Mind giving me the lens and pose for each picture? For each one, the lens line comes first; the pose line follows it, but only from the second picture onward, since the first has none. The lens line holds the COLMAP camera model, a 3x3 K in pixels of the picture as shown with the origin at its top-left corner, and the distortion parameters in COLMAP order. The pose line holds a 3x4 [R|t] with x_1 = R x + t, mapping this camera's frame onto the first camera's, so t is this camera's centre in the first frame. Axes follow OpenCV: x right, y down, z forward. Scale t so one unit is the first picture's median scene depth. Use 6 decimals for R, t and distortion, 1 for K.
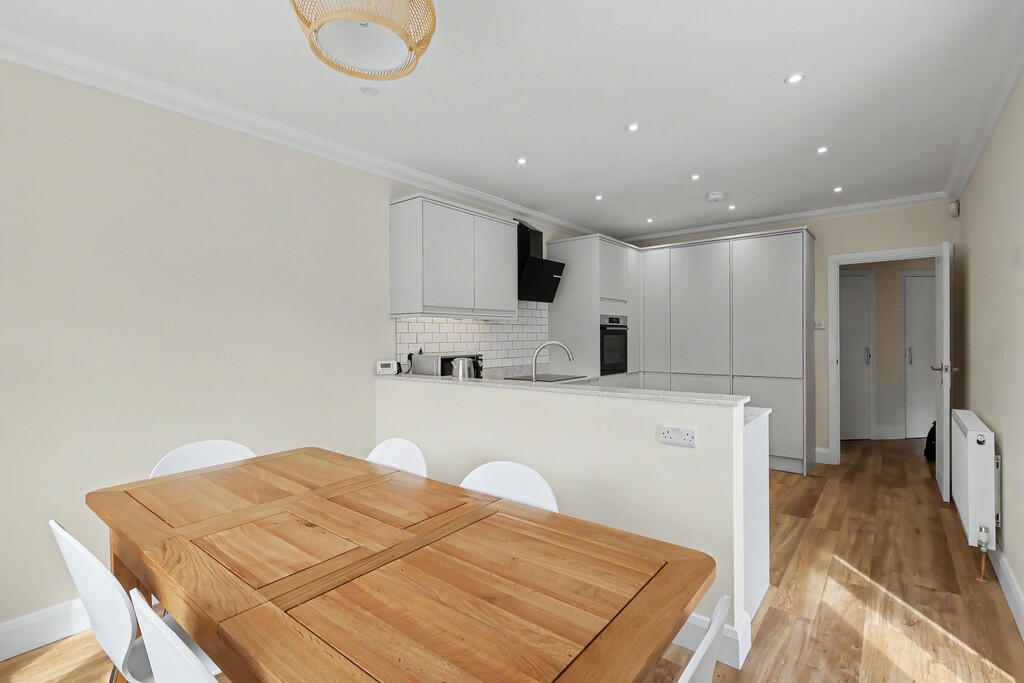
lens RADIAL K [[473.1, 0, 513.3], [0, 473.1, 341.1], [0, 0, 1]] dist [-0.000196, 0.000227]
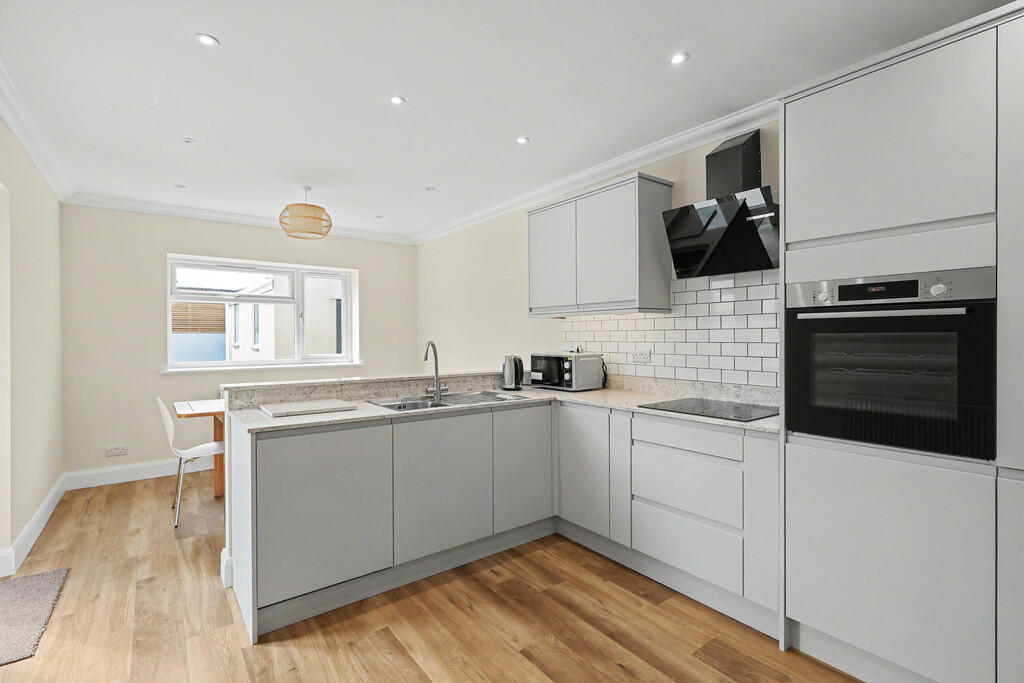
lens RADIAL K [[473.1, 0, 512.8], [0, 473.1, 339.4], [0, 0, 1]] dist [-0.000196, 0.000227]
pose [[-0.241110, 0.013903, -0.970398, 1.353987], [-0.005219, 0.999864, 0.015622, -0.025853], [0.970484, 0.008832, -0.241005, 1.812779]]
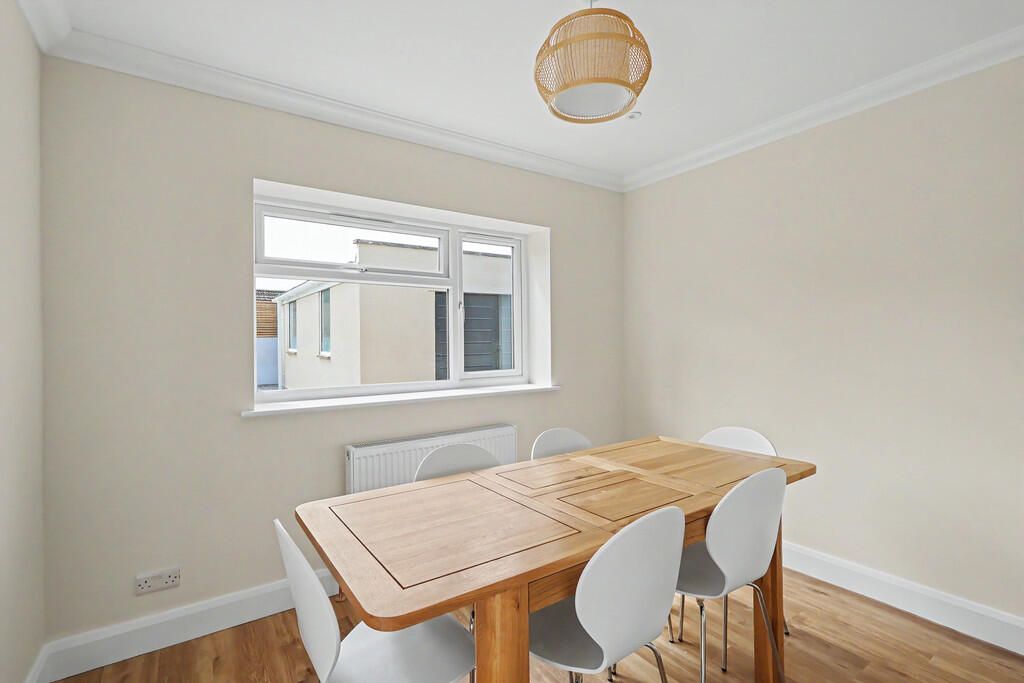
lens RADIAL K [[473.1, 0, 512.9], [0, 473.1, 337.1], [0, 0, 1]] dist [-0.000196, 0.000227]
pose [[-0.284421, 0.004579, -0.958688, 0.611356], [0.000087, 0.999989, 0.004750, -0.016896], [0.958699, 0.001268, -0.284419, 0.776579]]
